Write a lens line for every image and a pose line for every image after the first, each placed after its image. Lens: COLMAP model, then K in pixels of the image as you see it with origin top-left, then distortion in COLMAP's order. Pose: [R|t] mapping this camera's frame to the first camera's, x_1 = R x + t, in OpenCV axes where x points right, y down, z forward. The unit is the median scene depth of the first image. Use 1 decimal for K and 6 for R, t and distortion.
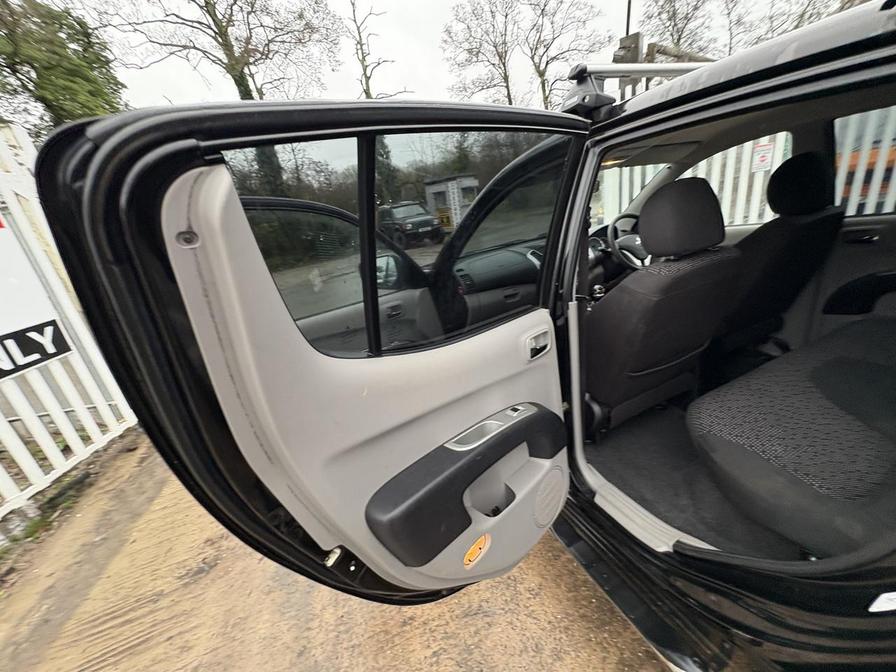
lens RADIAL K [[355.0, 0, 449.4], [0, 355.0, 337.4], [0, 0, 1]] dist [-0.000065, -0.000405]
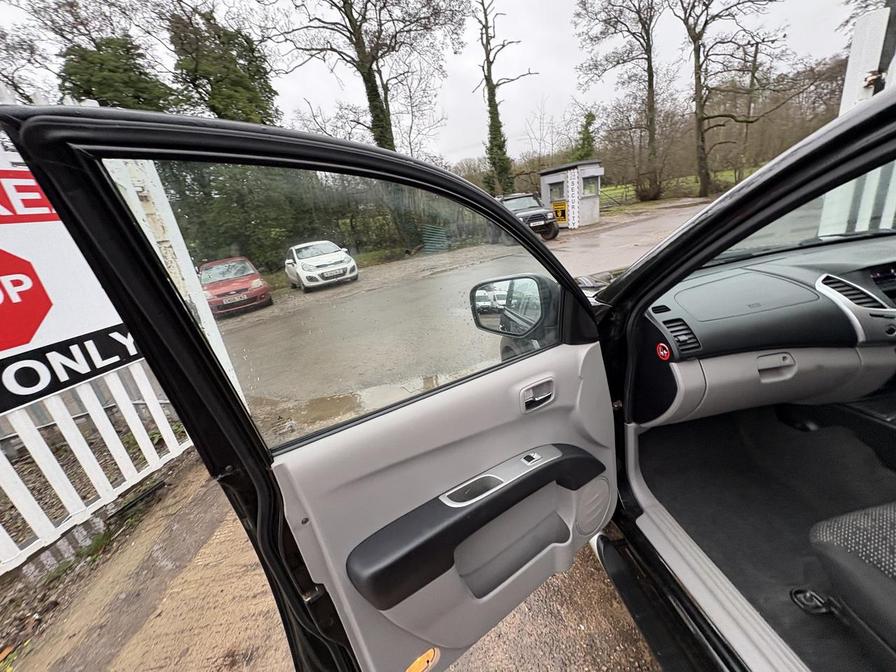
lens RADIAL K [[355.0, 0, 448.0], [0, 355.0, 337.5], [0, 0, 1]] dist [-0.000065, -0.000405]
pose [[0.959186, 0.096149, -0.265929, -0.069754], [-0.091801, 0.995362, 0.028764, -0.077117], [0.267462, -0.003177, 0.963563, 0.245459]]
